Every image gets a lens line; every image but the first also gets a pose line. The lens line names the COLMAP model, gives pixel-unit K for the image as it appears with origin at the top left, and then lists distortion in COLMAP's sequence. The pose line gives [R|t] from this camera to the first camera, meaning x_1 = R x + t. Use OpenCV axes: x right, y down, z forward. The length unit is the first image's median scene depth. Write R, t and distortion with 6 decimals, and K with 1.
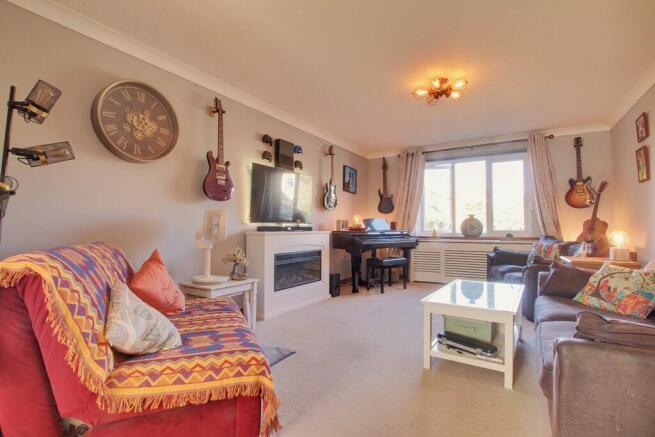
lens RADIAL K [[309.3, 0, 327.5], [0, 309.3, 218.5], [0, 0, 1]] dist [-0.038372, -0.000172]
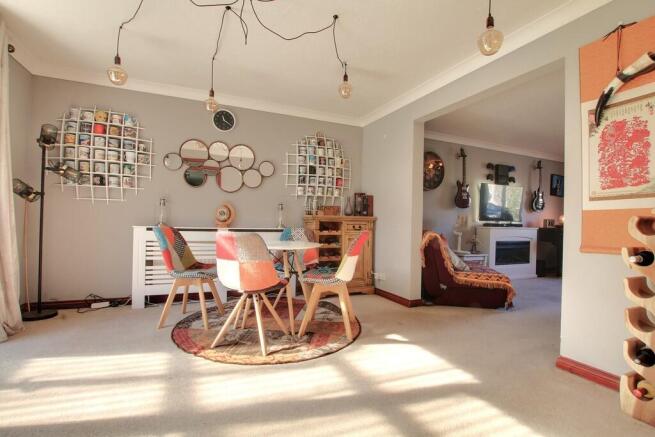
lens RADIAL K [[309.3, 0, 327.5], [0, 309.3, 218.5], [0, 0, 1]] dist [-0.038372, -0.000172]
pose [[0.829979, 0.018006, -0.557504, -0.017351], [-0.006724, 0.999729, 0.022278, -0.026438], [0.557755, -0.014741, 0.829875, -0.698714]]
